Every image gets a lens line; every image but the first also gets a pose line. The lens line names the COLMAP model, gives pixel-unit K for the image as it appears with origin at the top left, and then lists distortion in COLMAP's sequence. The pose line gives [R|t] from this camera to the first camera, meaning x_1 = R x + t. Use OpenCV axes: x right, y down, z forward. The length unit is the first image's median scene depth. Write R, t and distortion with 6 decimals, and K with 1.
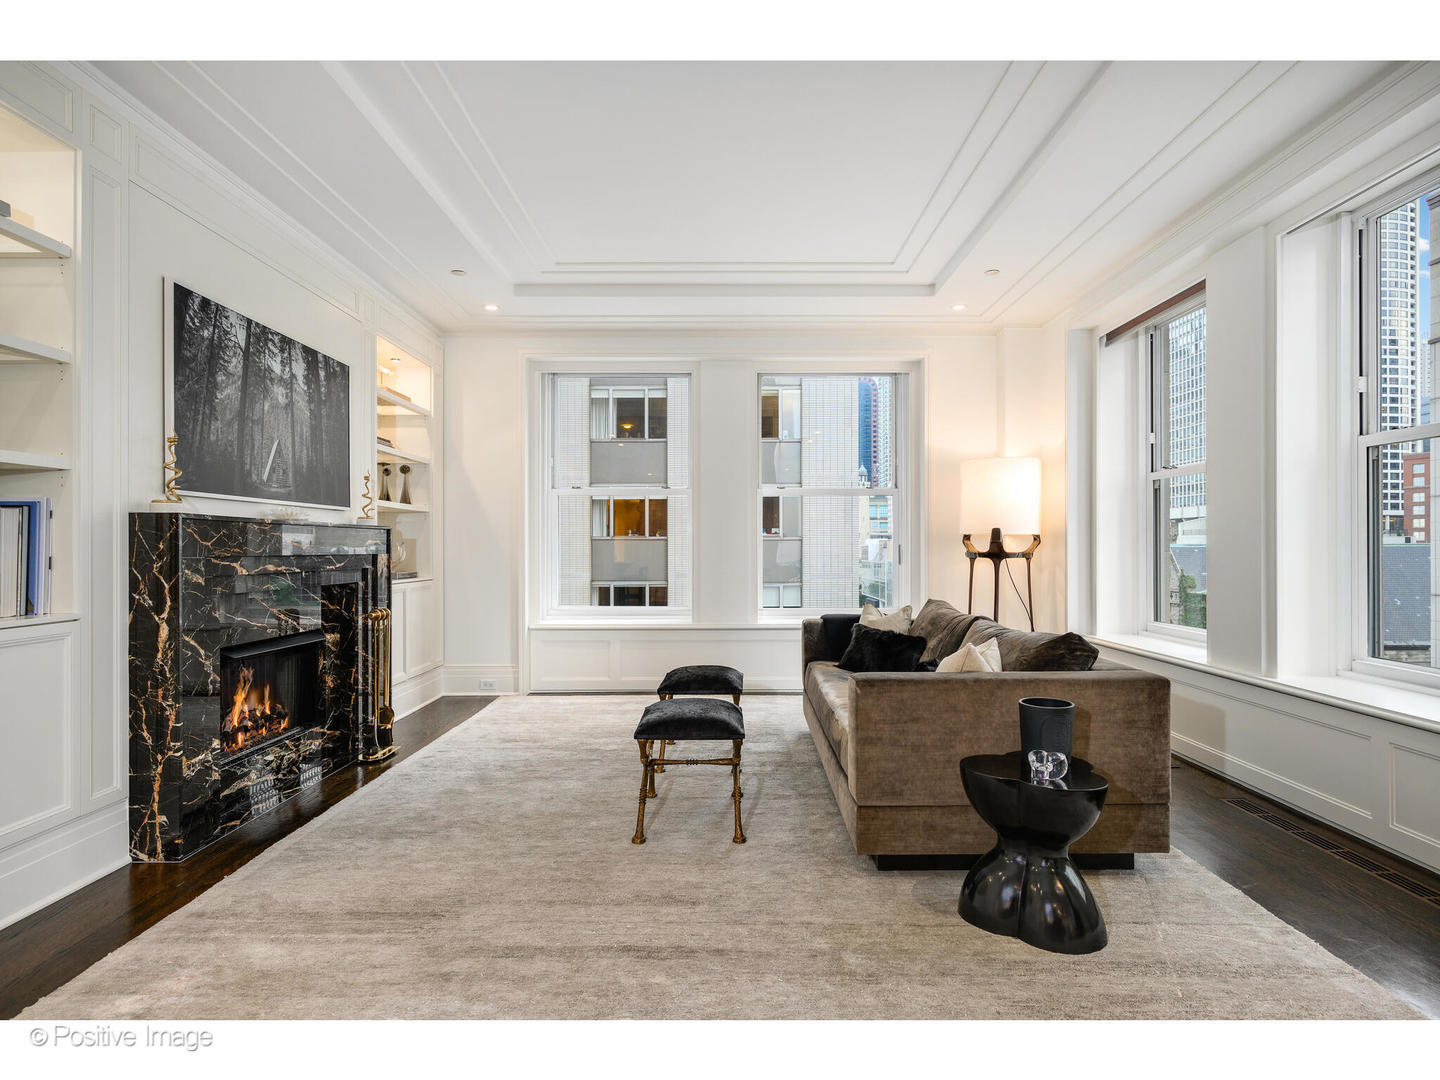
lens RADIAL K [[792.5, 0, 721.9], [0, 792.5, 543.7], [0, 0, 1]] dist [0.000732, 0.000035]
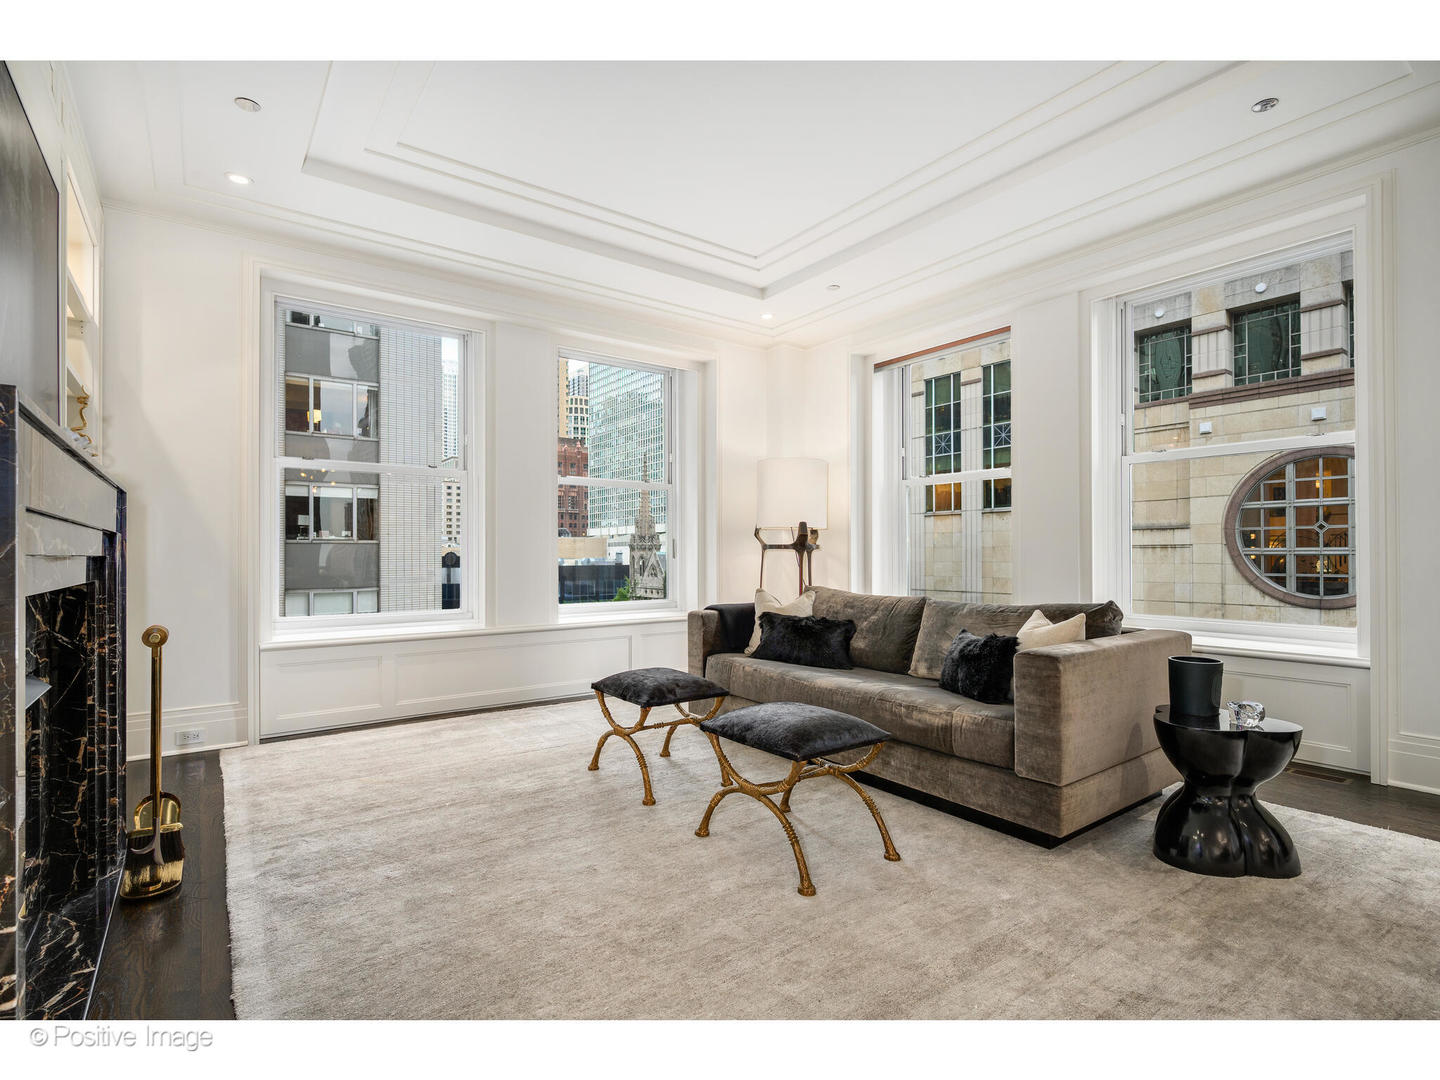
lens RADIAL K [[707.8, 0, 722.0], [0, 707.8, 543.9], [0, 0, 1]] dist [0.003424, -0.000327]
pose [[0.798653, 0.007891, 0.601740, -0.329846], [-0.001242, 0.999934, -0.011465, 0.022230], [-0.601791, 0.008409, 0.798610, 0.270056]]
